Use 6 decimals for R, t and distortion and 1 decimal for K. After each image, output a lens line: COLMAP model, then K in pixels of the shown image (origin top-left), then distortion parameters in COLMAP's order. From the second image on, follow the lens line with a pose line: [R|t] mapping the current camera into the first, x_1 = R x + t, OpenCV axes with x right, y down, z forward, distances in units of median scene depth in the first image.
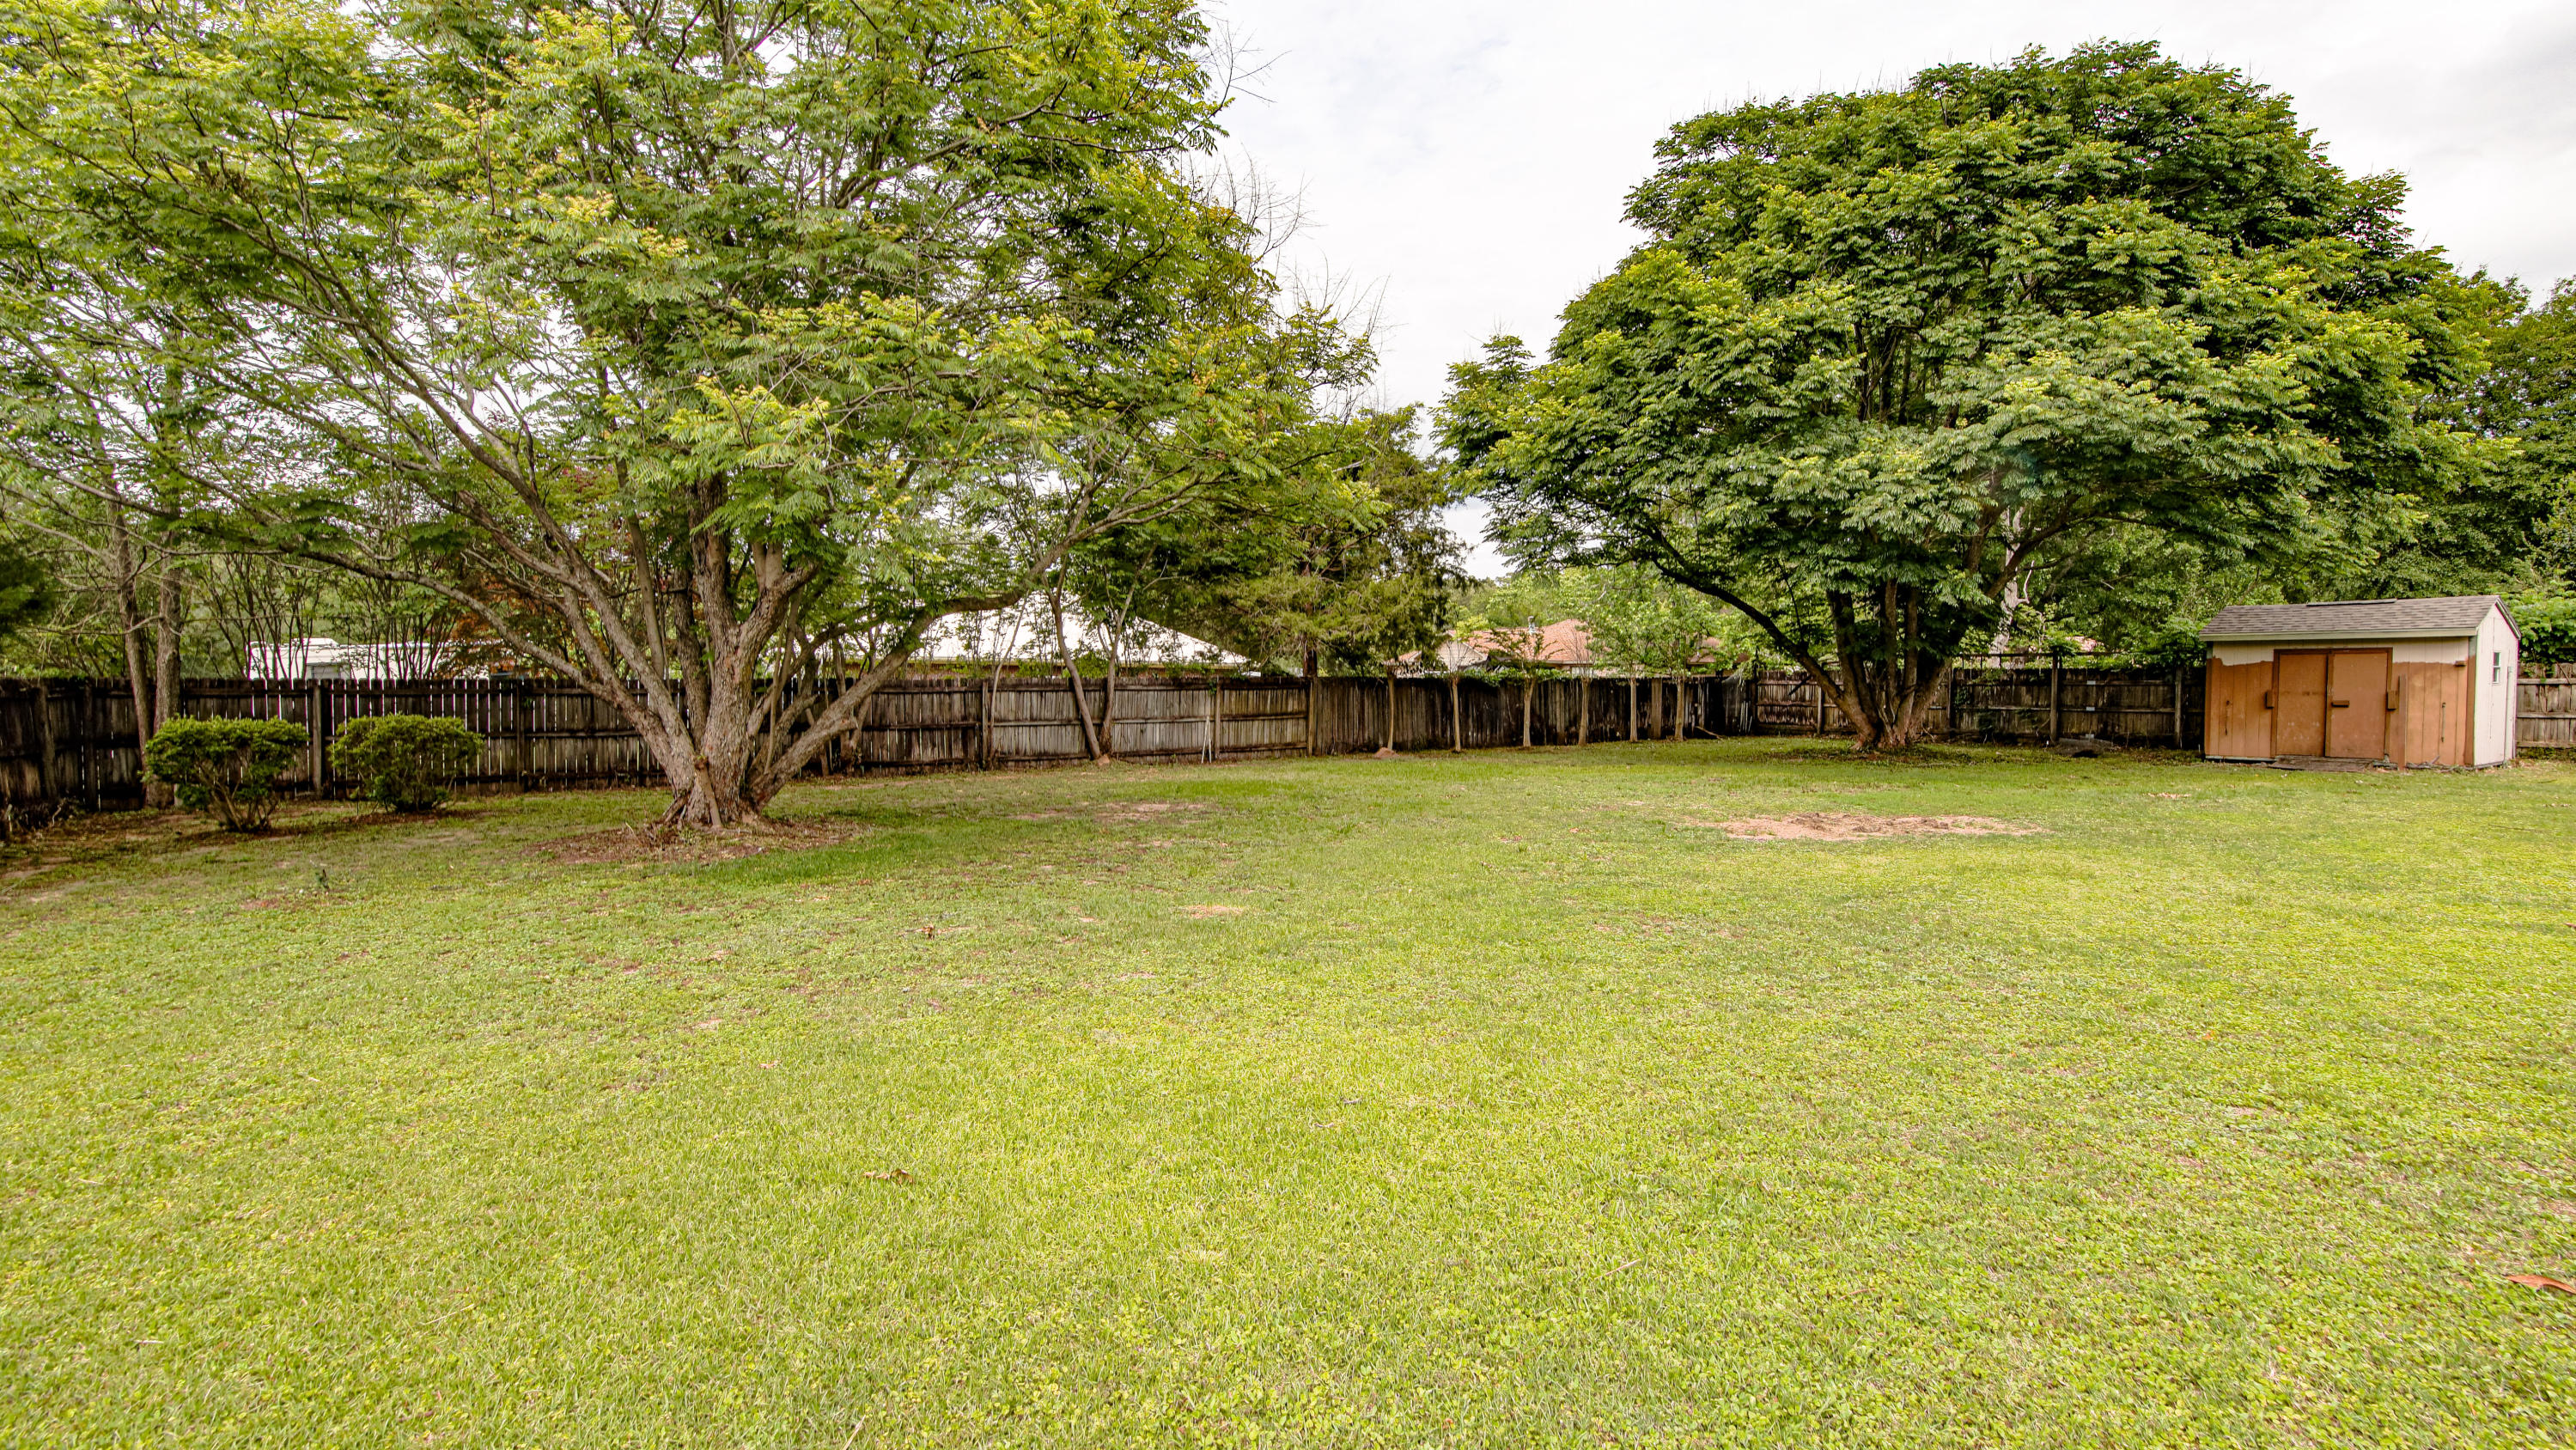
lens RADIAL K [[1194.0, 0, 1288.0], [0, 1194.0, 725.0], [0, 0, 1]] dist [-0.061129, 0.018610]
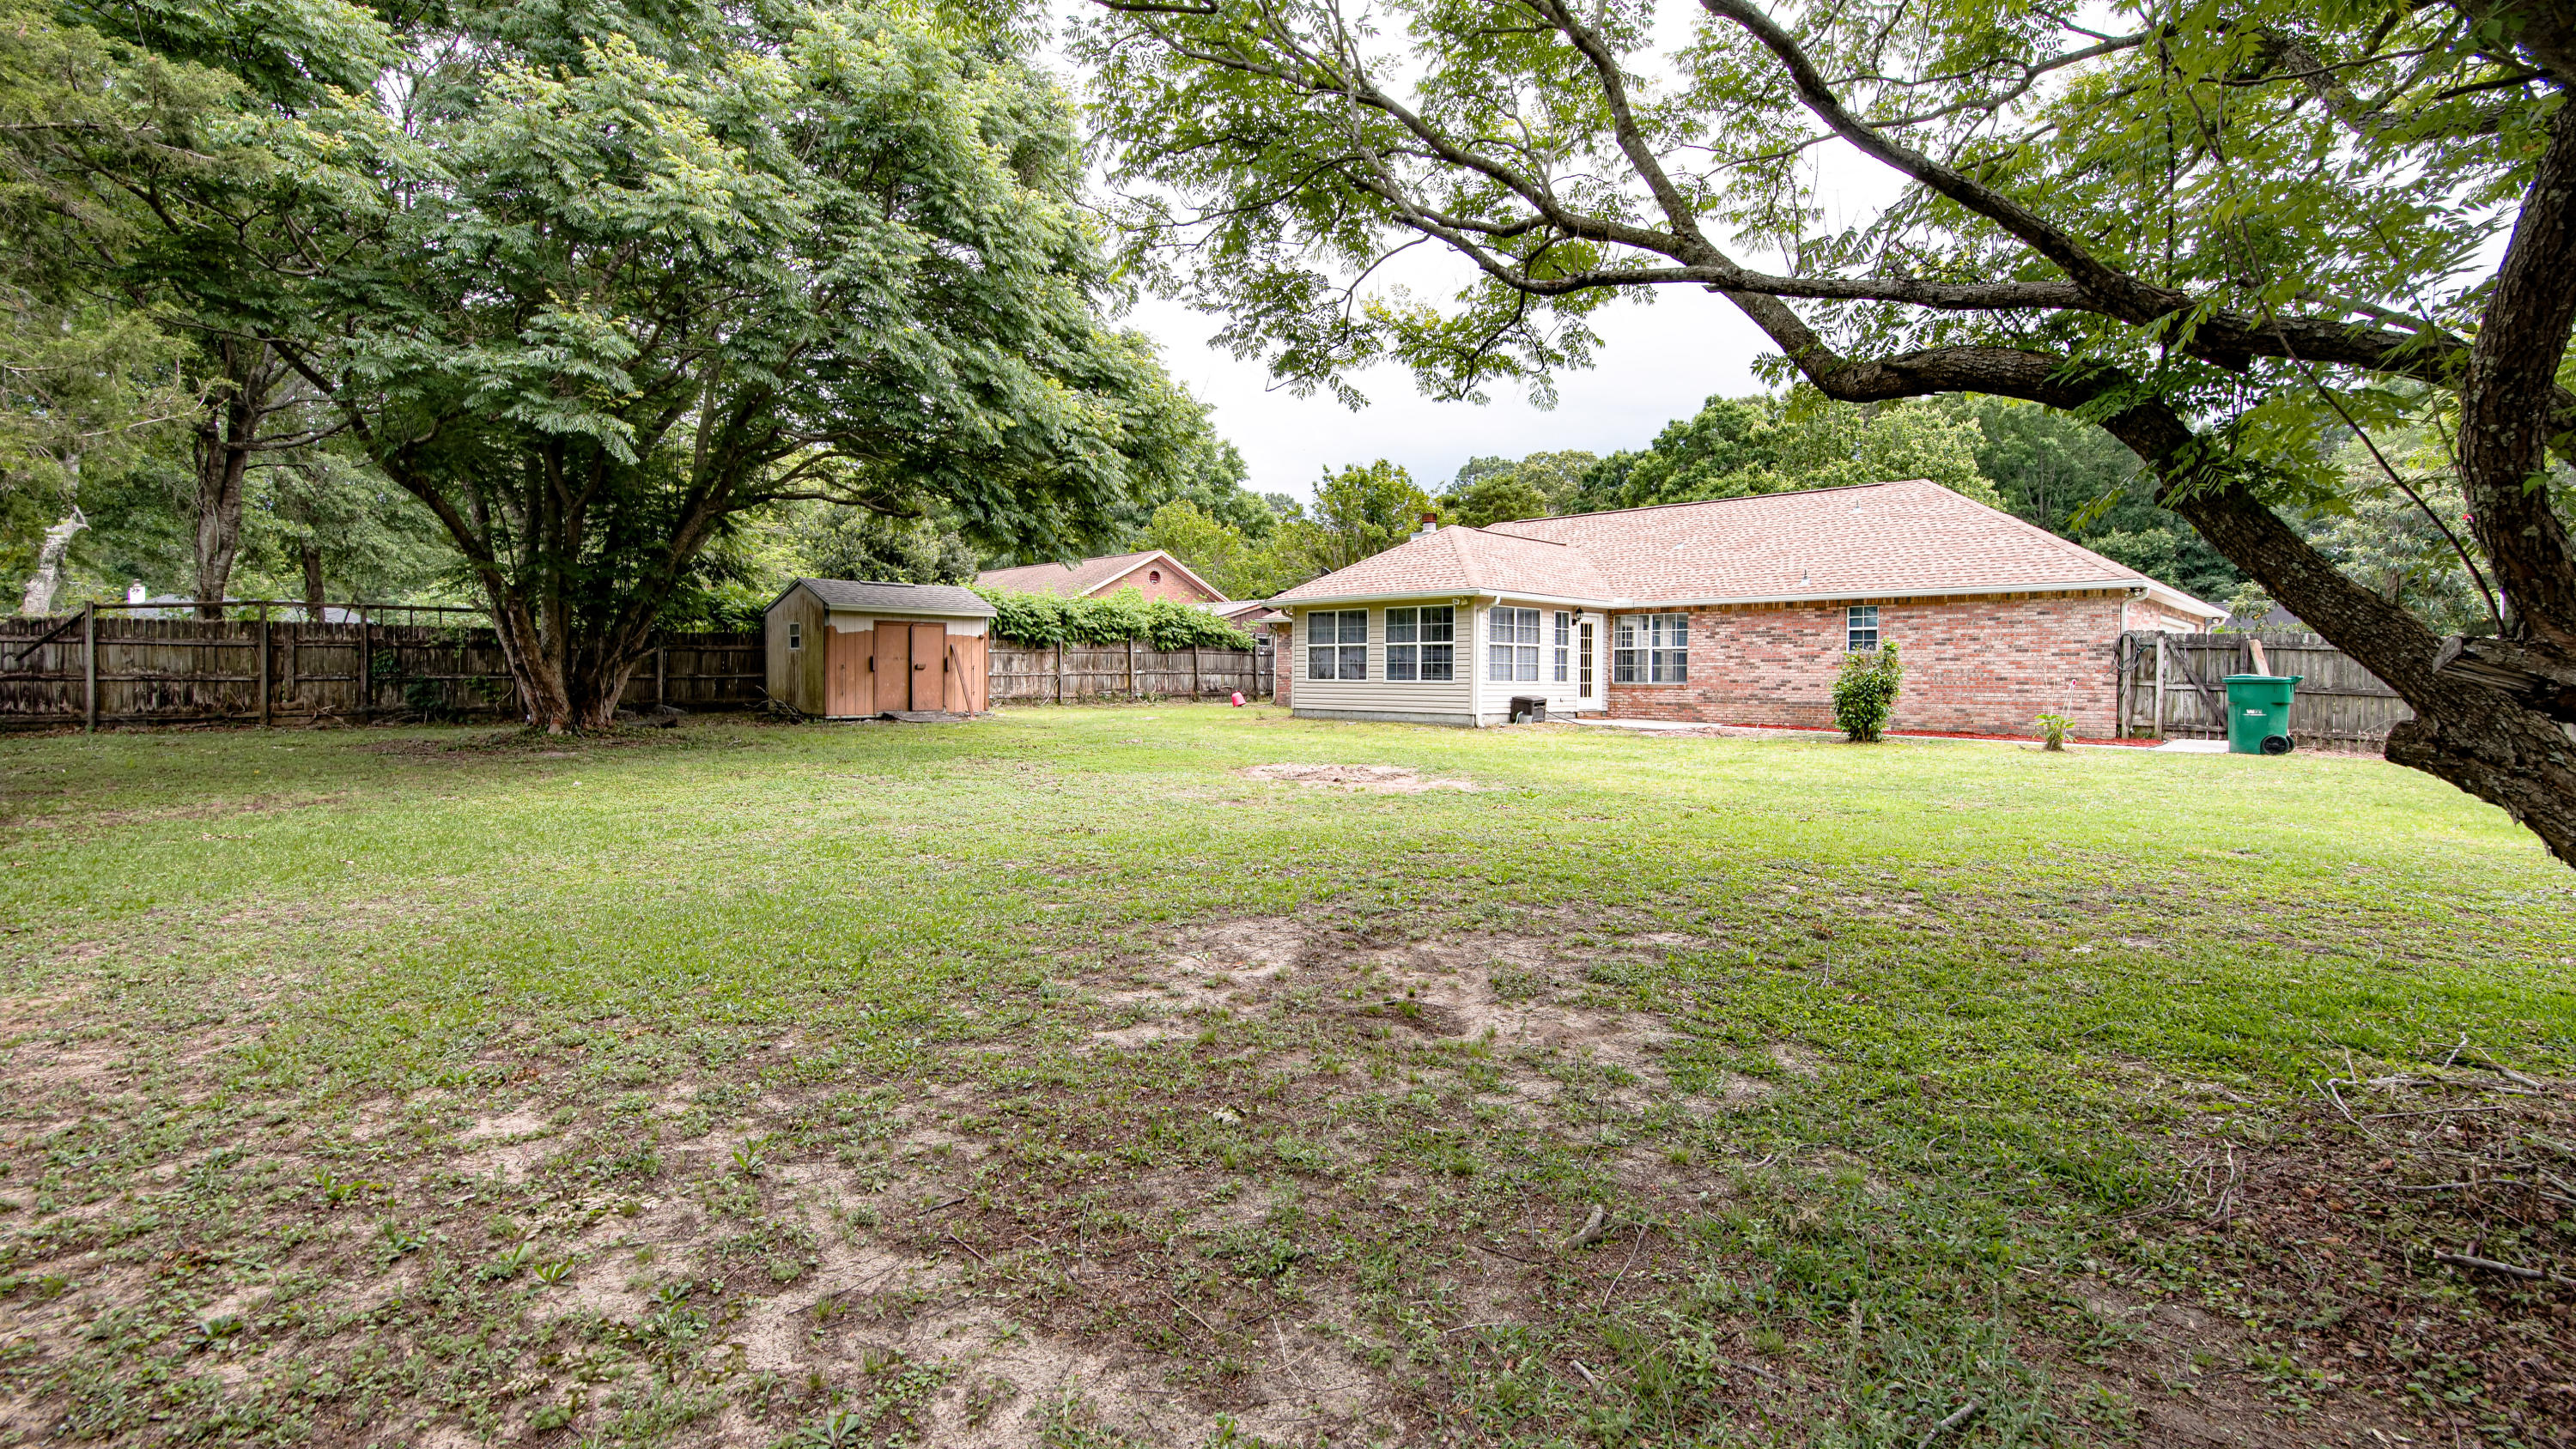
lens RADIAL K [[1197.0, 0, 1310.1], [0, 1197.0, 720.7], [0, 0, 1]] dist [-0.045619, 0.012409]
pose [[-0.212260, -0.050707, 0.975897, -0.426042], [0.023378, 0.998104, 0.056946, -0.022686], [-0.976934, 0.034901, -0.210672, 0.841663]]
